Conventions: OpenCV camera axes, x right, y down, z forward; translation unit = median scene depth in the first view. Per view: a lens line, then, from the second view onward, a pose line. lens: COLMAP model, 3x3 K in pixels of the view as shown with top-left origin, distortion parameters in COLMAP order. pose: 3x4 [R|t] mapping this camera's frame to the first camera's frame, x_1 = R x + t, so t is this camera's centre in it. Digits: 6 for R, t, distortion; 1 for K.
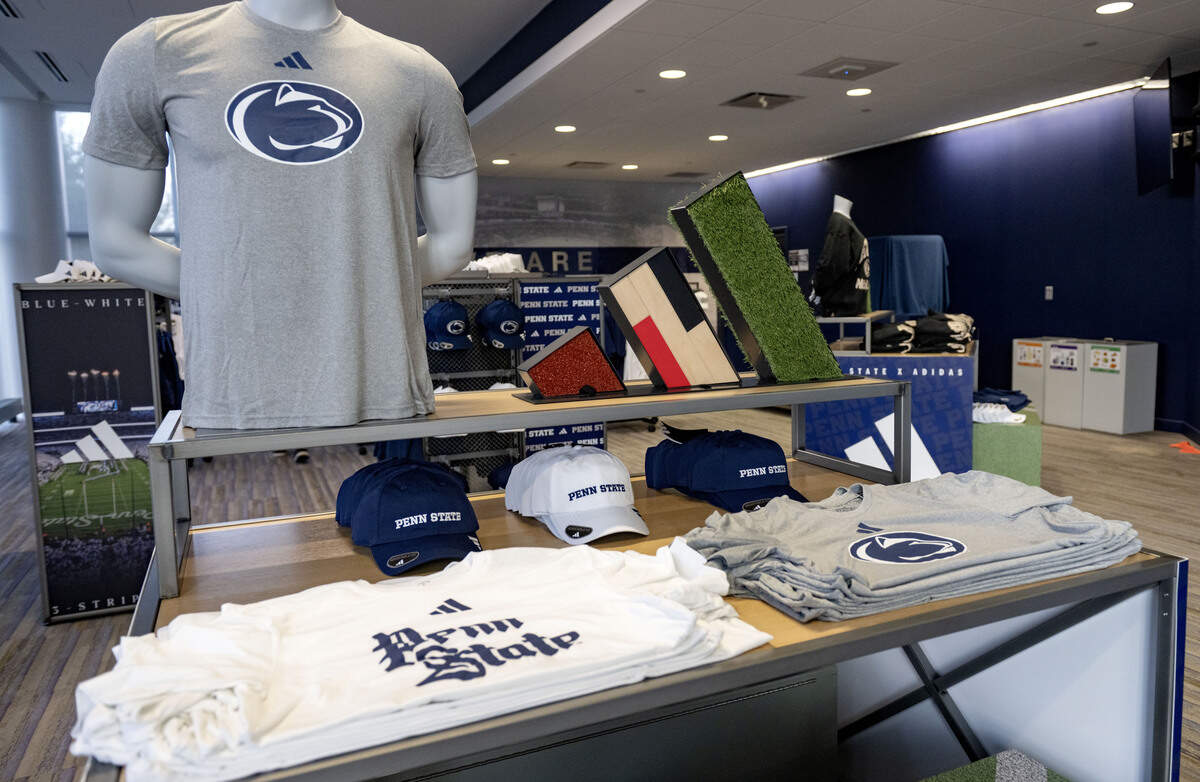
lens RADIAL K [[832.7, 0, 602.5], [0, 832.7, 385.0], [0, 0, 1]] dist [-0.001166, 0.003772]
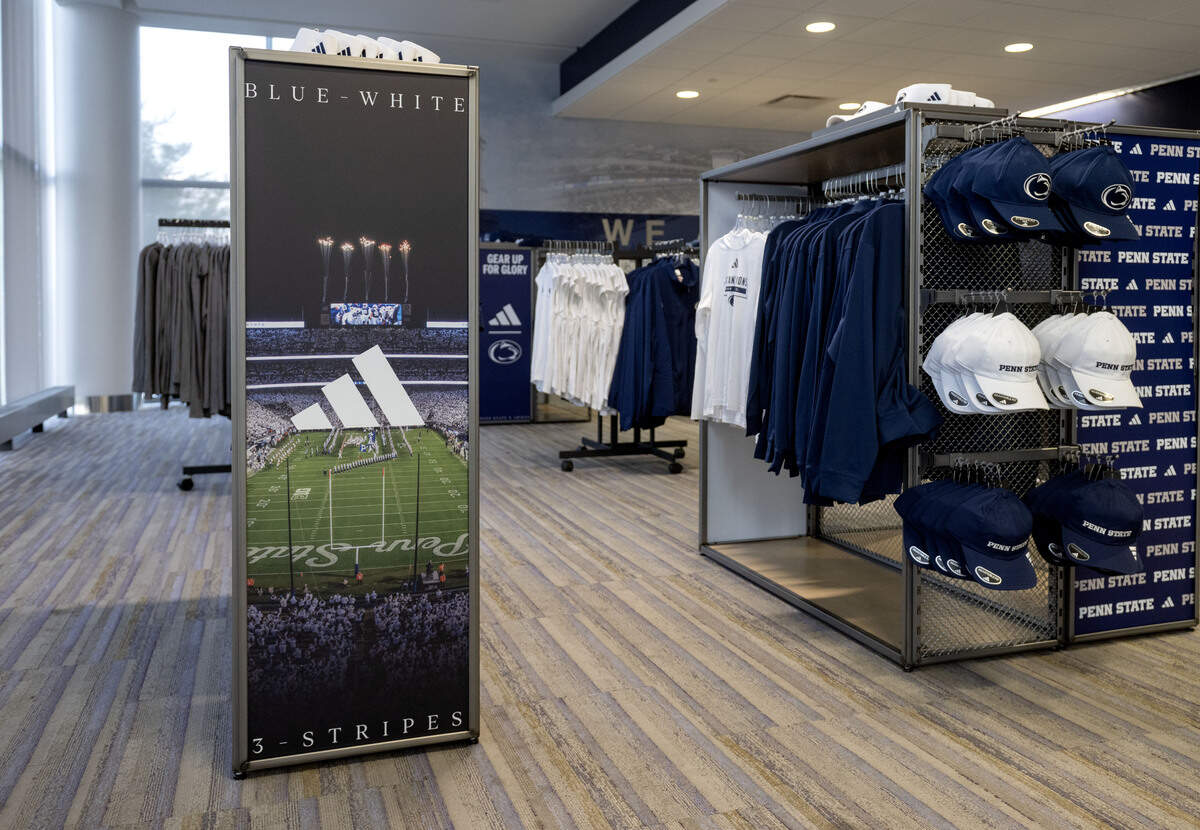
lens RADIAL K [[975.5, 0, 583.1], [0, 975.5, 331.5], [0, 0, 1]] dist [0.006442, -0.013293]
pose [[0.994710, 0.020015, -0.100753, -0.420477], [-0.028514, 0.996088, -0.083637, 0.078248], [0.098684, 0.086067, 0.991390, 0.449866]]
